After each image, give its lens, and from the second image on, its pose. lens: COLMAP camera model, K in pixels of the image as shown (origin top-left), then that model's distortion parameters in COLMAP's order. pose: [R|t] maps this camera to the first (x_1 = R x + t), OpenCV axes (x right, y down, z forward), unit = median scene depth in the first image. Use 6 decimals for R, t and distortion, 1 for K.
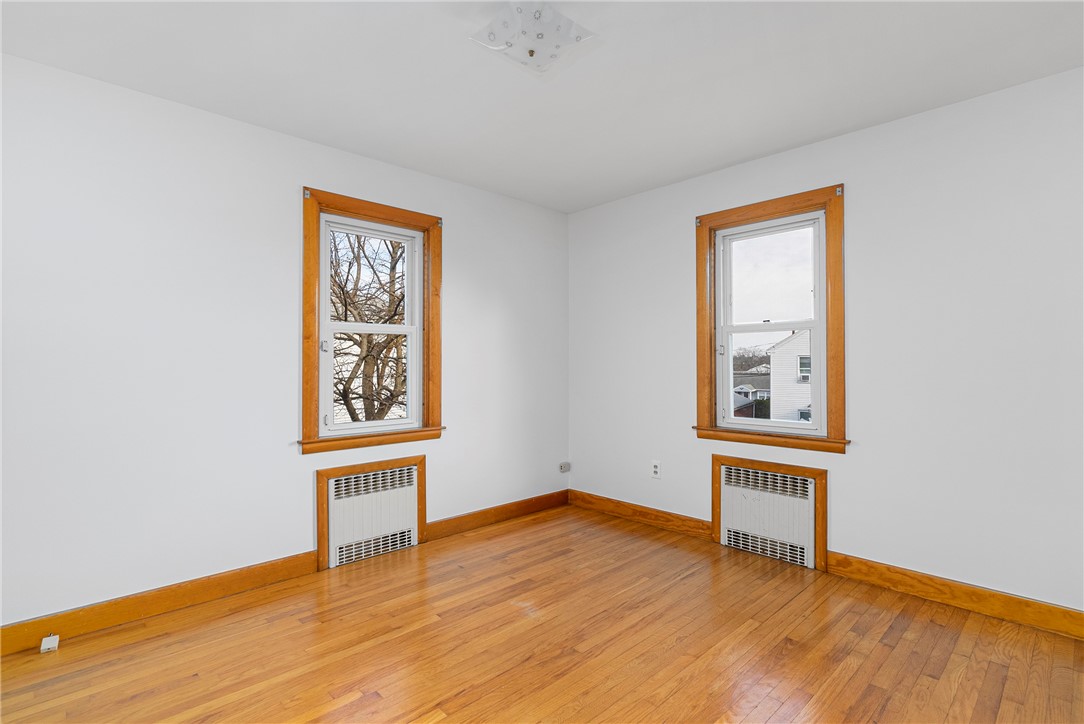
lens RADIAL K [[522.9, 0, 545.3], [0, 522.9, 355.0], [0, 0, 1]] dist [0.001398, 0.000090]
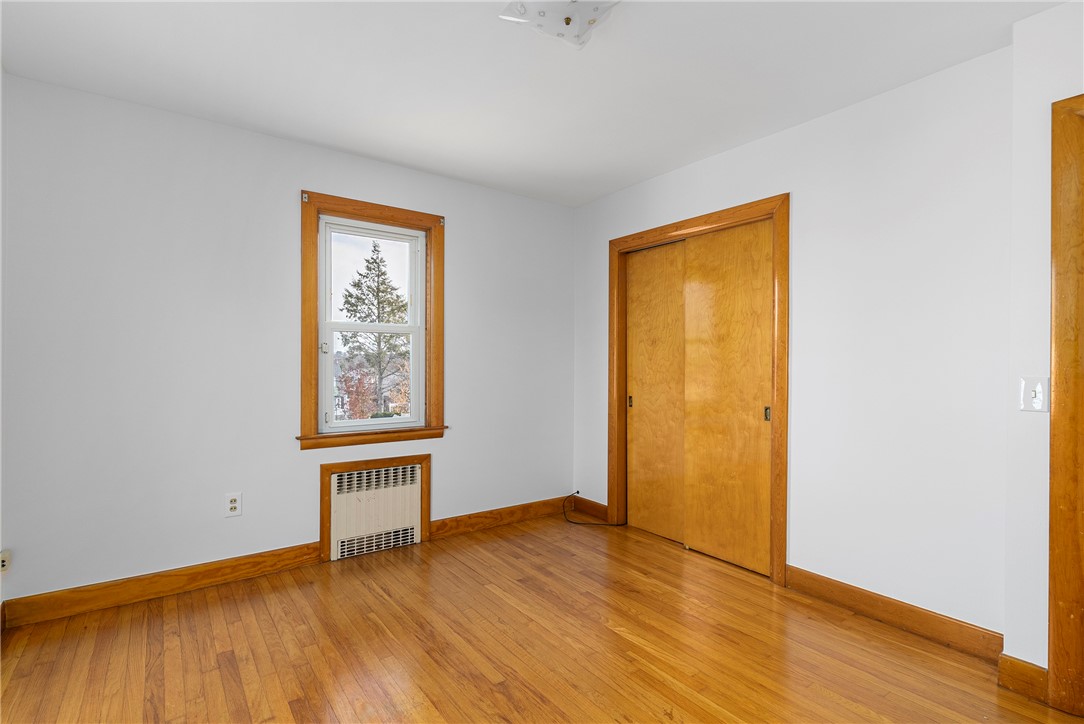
lens RADIAL K [[522.9, 0, 545.3], [0, 522.9, 355.0], [0, 0, 1]] dist [0.001398, 0.000090]
pose [[0.121816, 0.021881, 0.992312, -0.575750], [-0.020013, 0.999608, -0.019585, 0.014642], [-0.992351, -0.017474, 0.122206, 0.571232]]
